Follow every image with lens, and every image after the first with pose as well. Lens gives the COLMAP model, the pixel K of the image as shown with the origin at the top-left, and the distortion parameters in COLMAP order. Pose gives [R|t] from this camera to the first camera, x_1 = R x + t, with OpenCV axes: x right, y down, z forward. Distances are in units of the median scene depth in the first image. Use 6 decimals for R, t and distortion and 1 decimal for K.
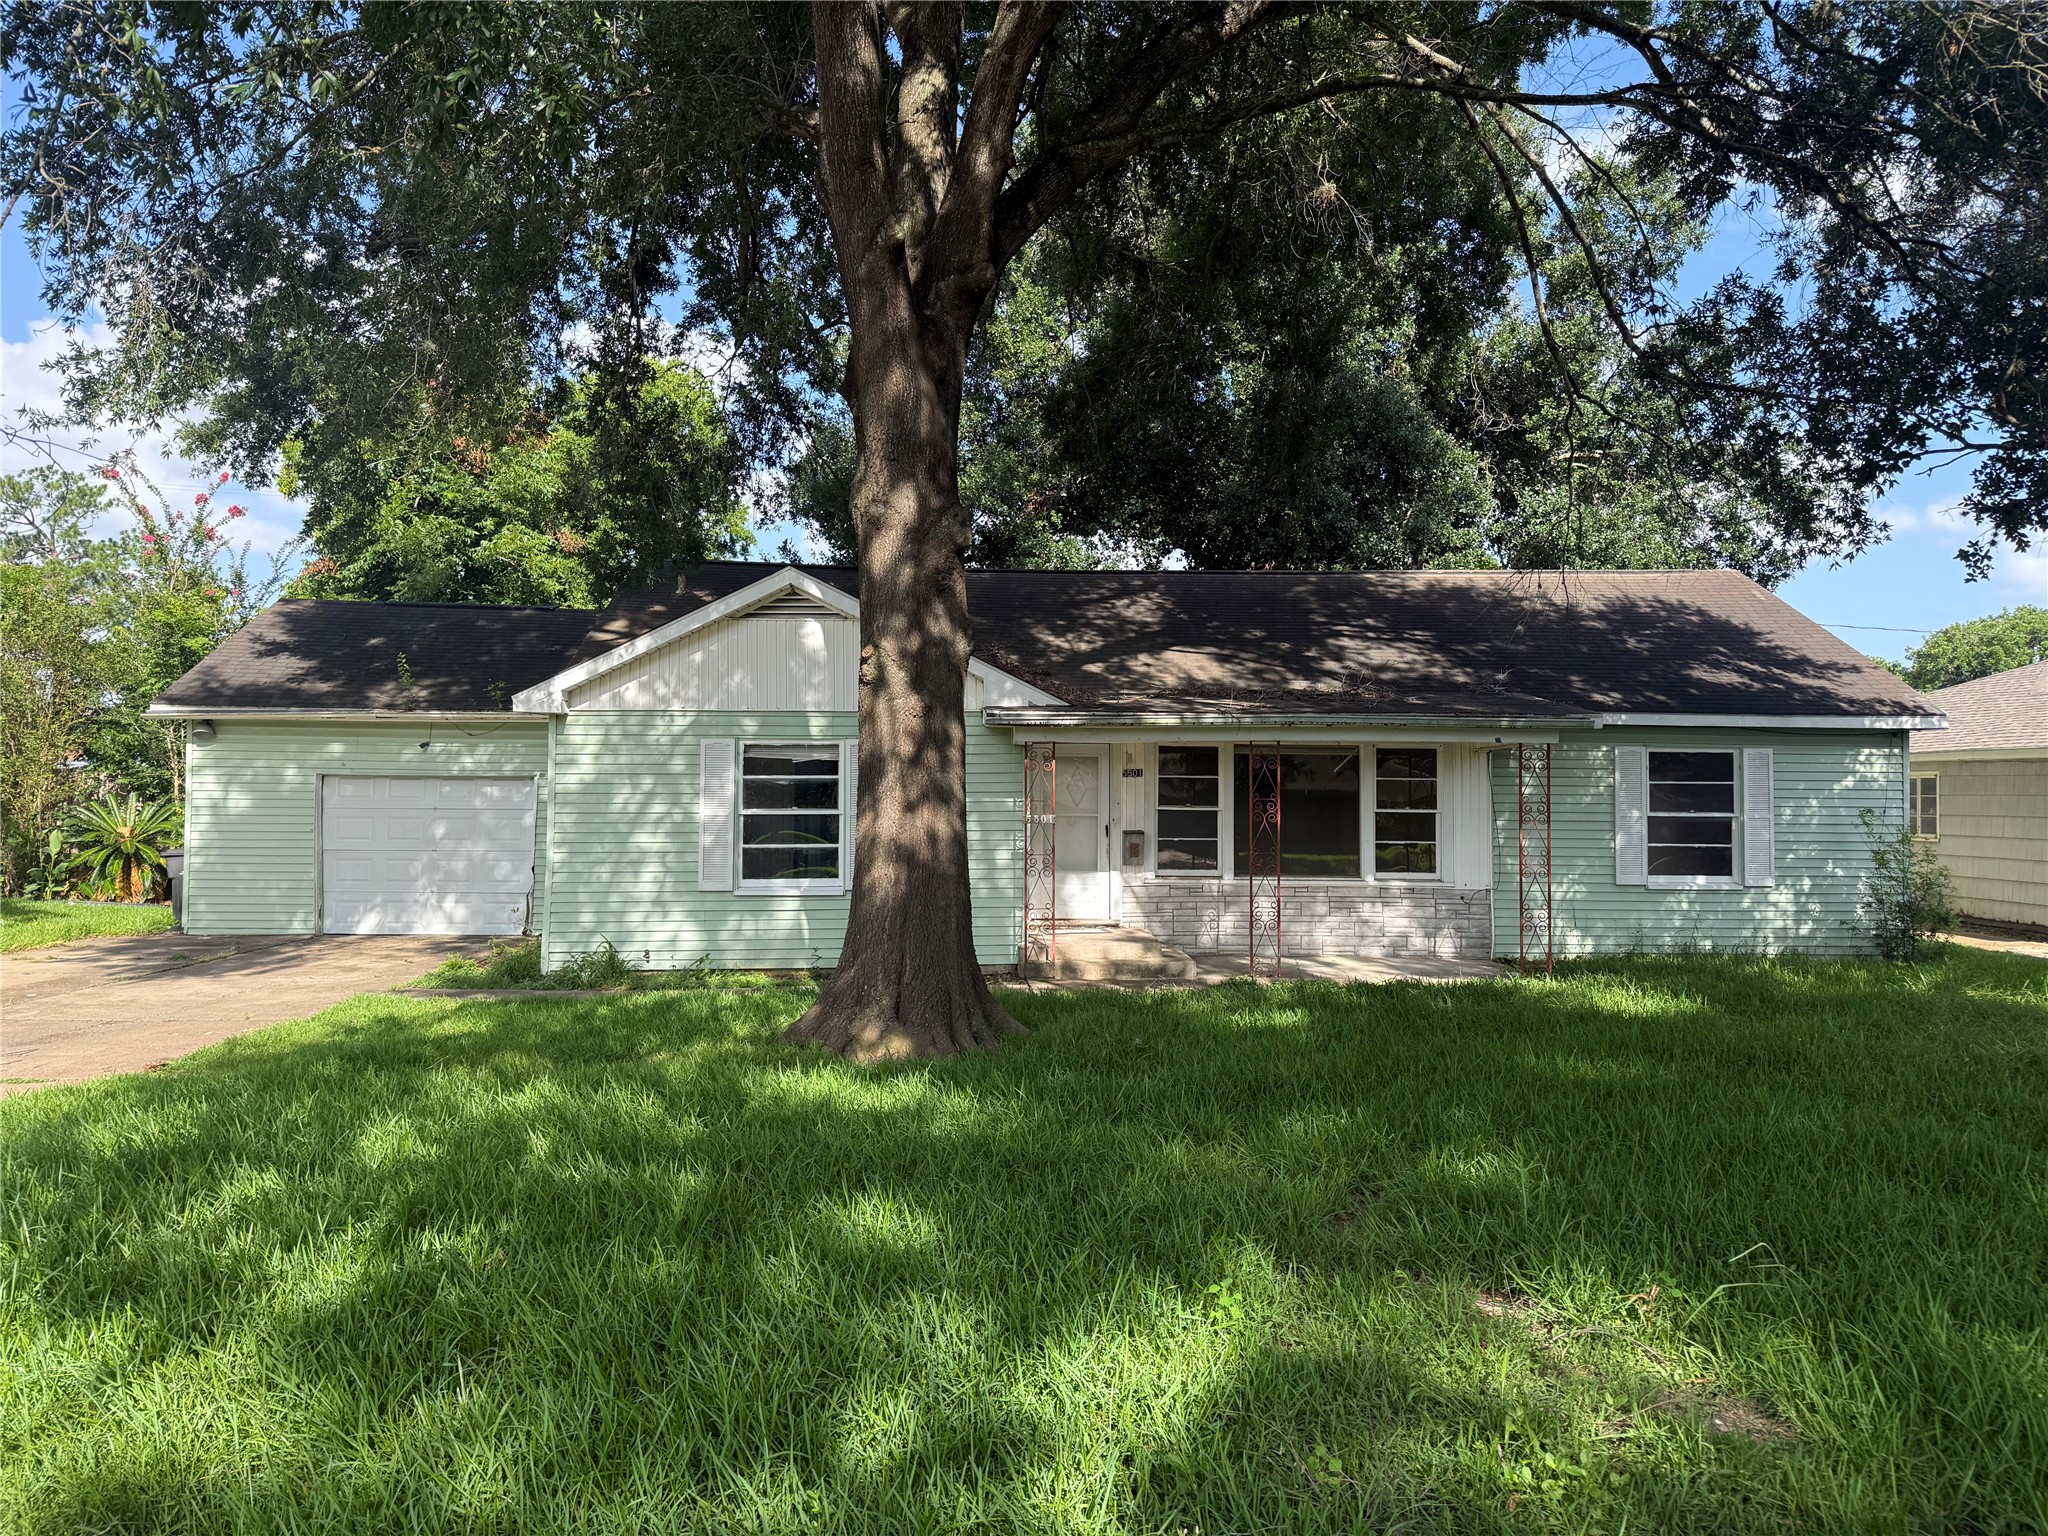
lens RADIAL K [[1427.8, 0, 1020.2], [0, 1427.8, 760.2], [0, 0, 1]] dist [0.093237, -0.110134]
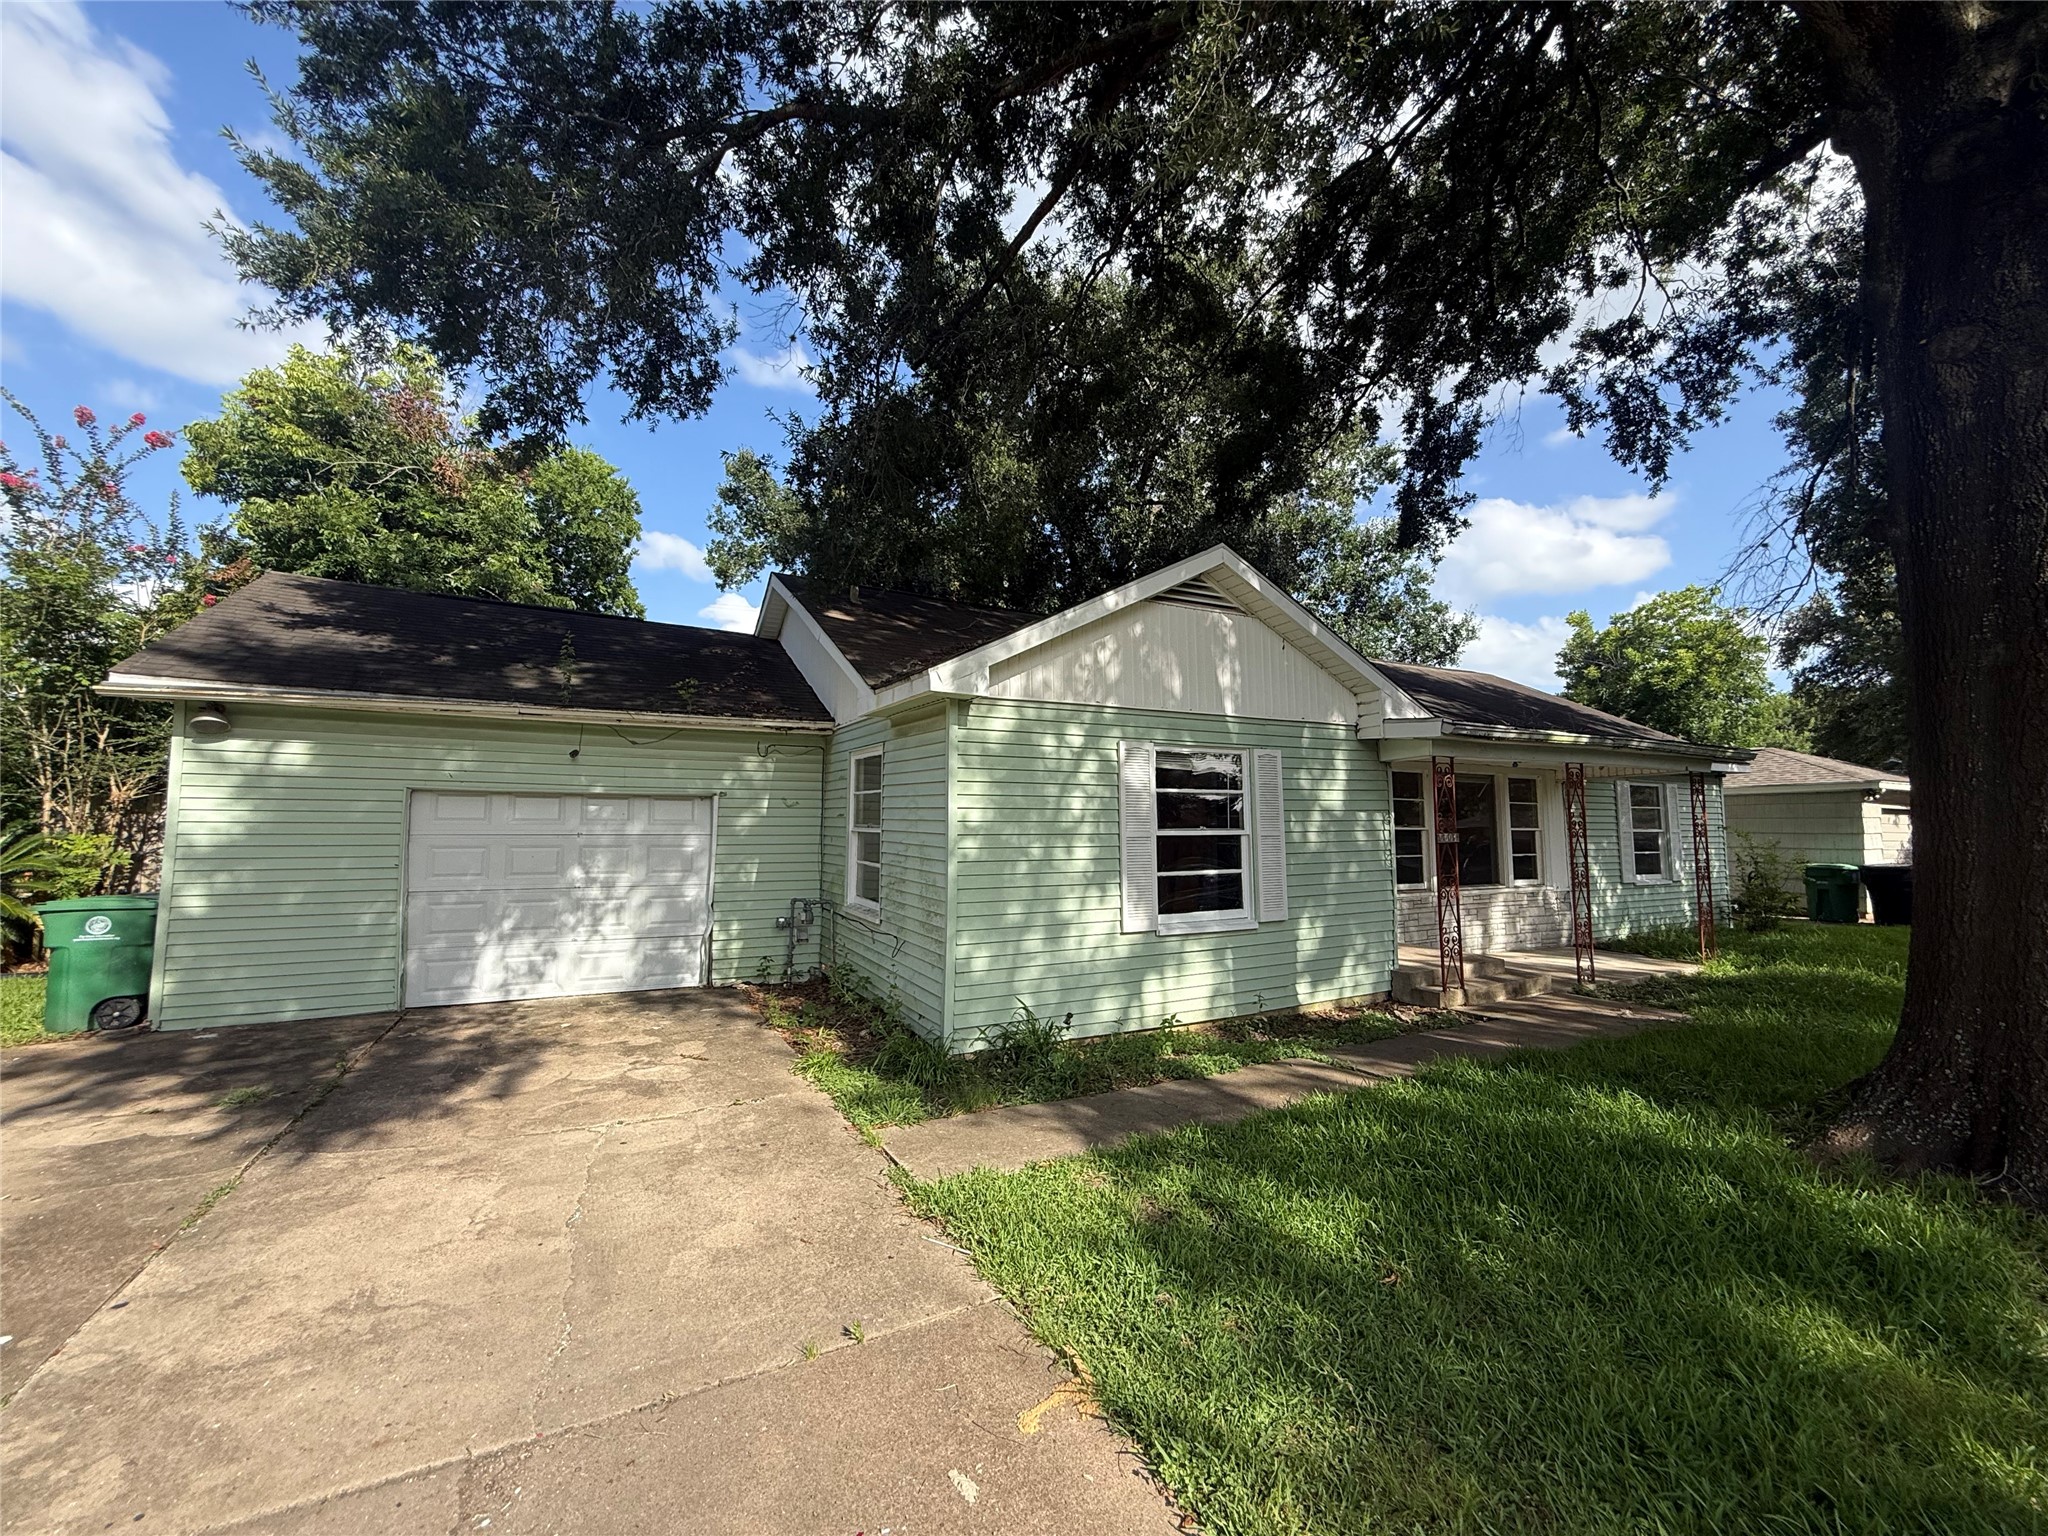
lens RADIAL K [[816.5, 0, 1018.1], [0, 816.5, 771.1], [0, 0, 1]] dist [0.002379, -0.000026]
pose [[0.904040, 0.025500, 0.426687, -0.427842], [-0.005741, 0.998853, -0.047533, 0.021178], [-0.427410, 0.040522, 0.903149, 0.556181]]
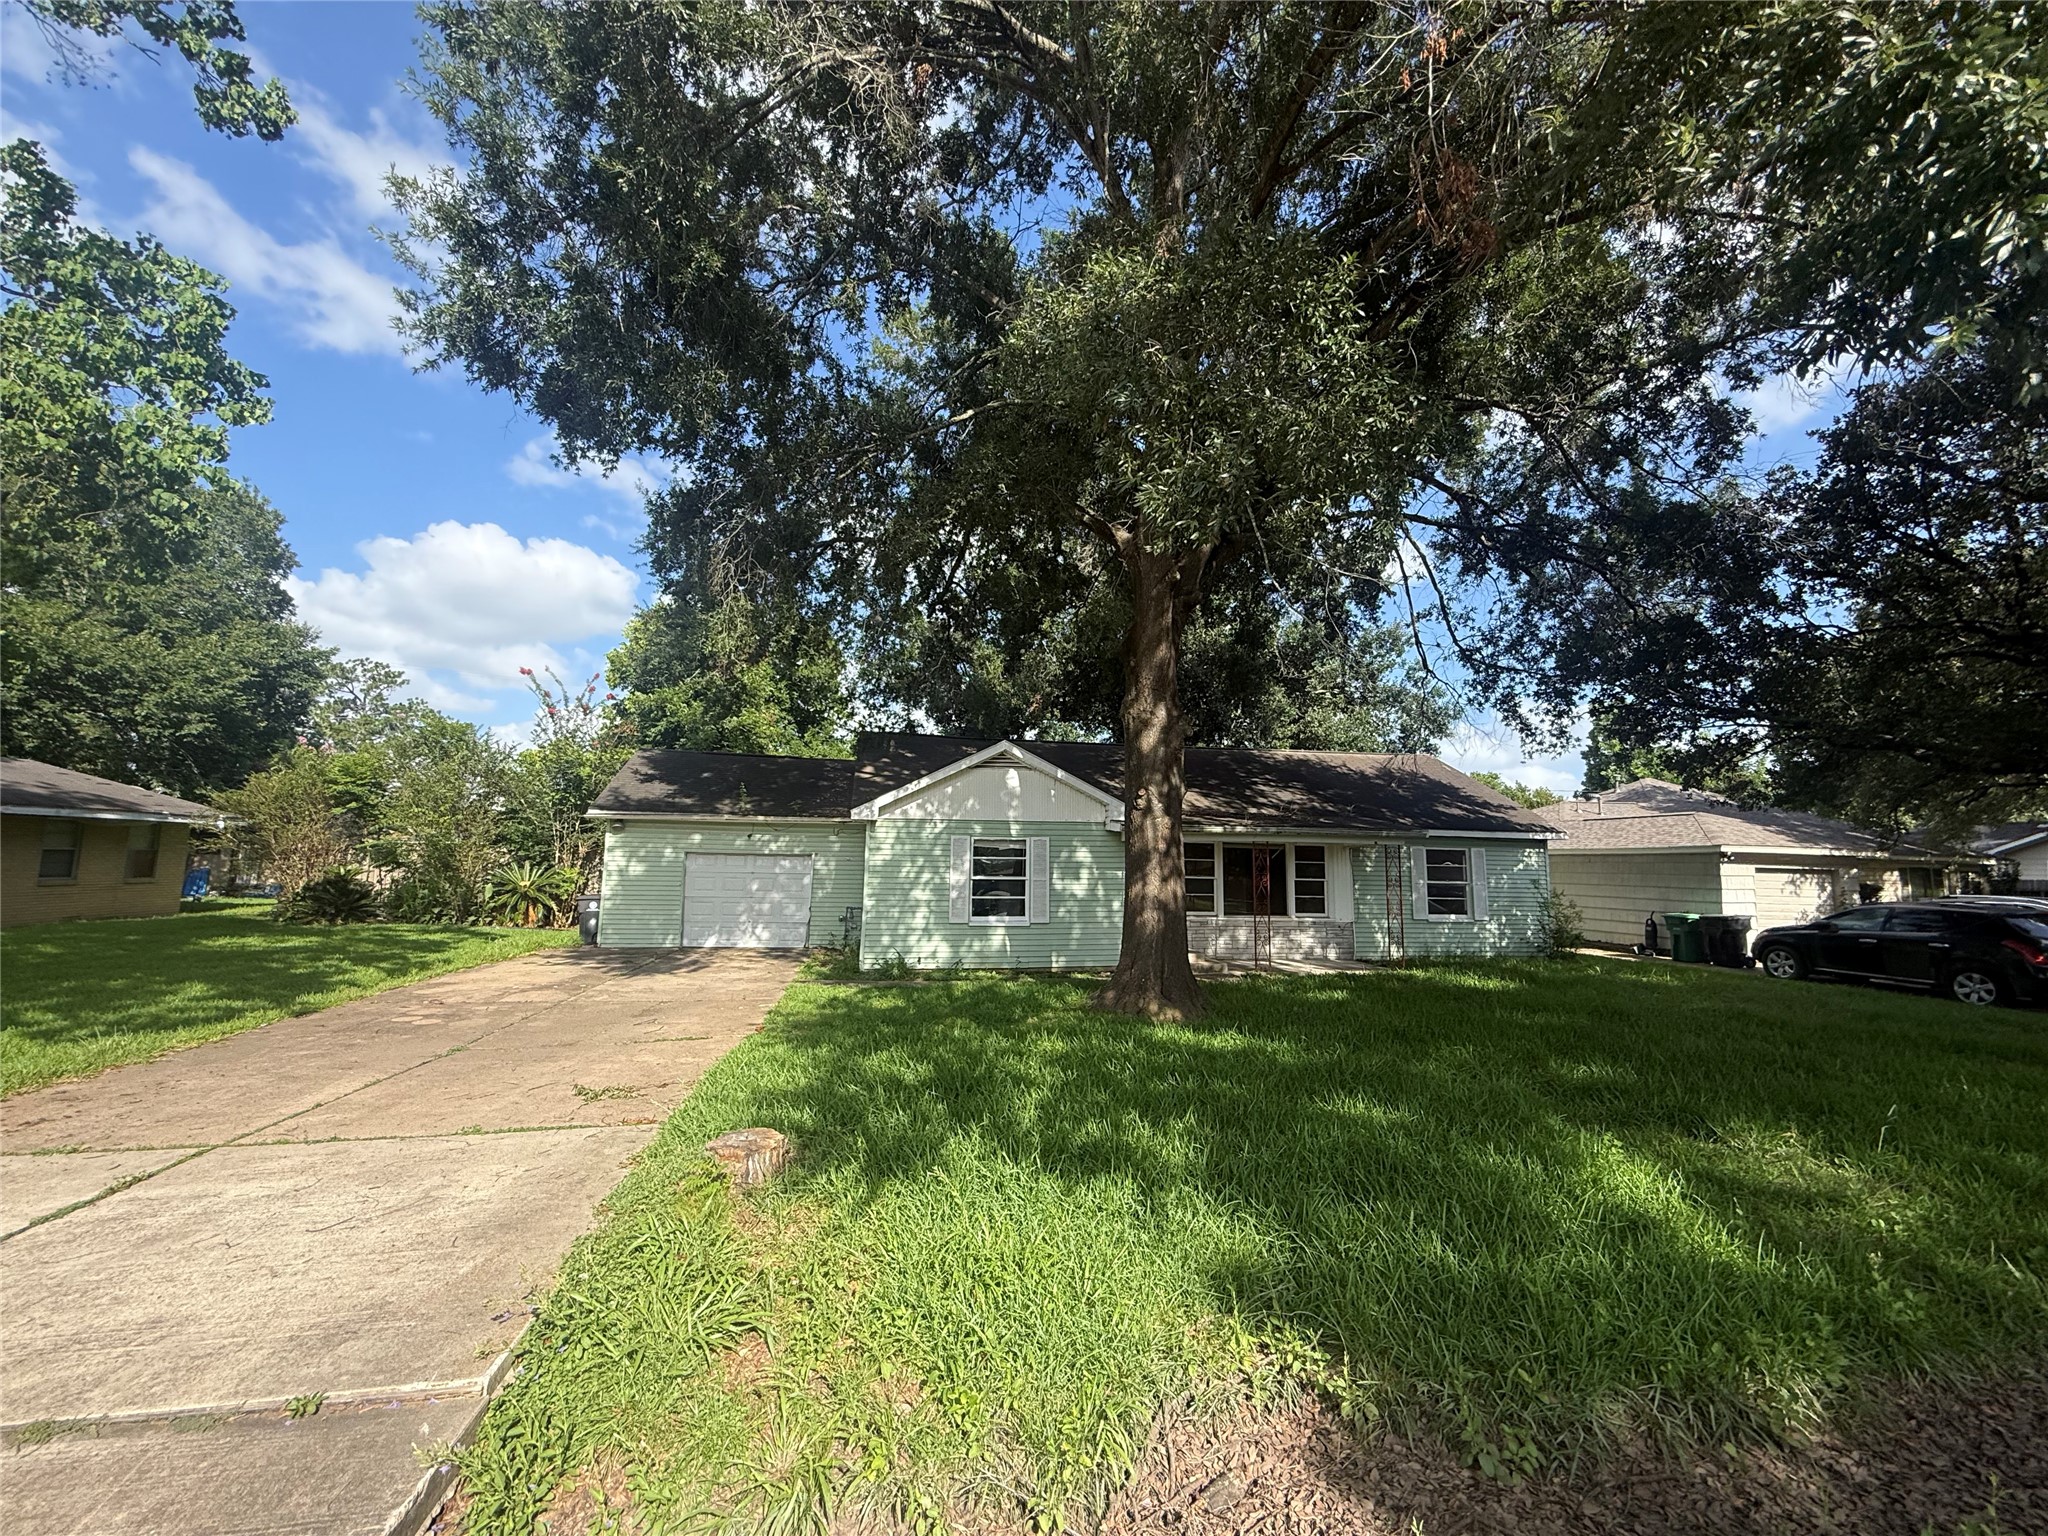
lens RADIAL K [[816.5, 0, 1018.1], [0, 816.5, 771.1], [0, 0, 1]] dist [0.002379, -0.000026]
pose [[0.991791, 0.024370, 0.125524, -0.243692], [-0.013149, 0.995904, -0.089456, -0.005279], [-0.127190, 0.087071, 0.988049, -0.006752]]
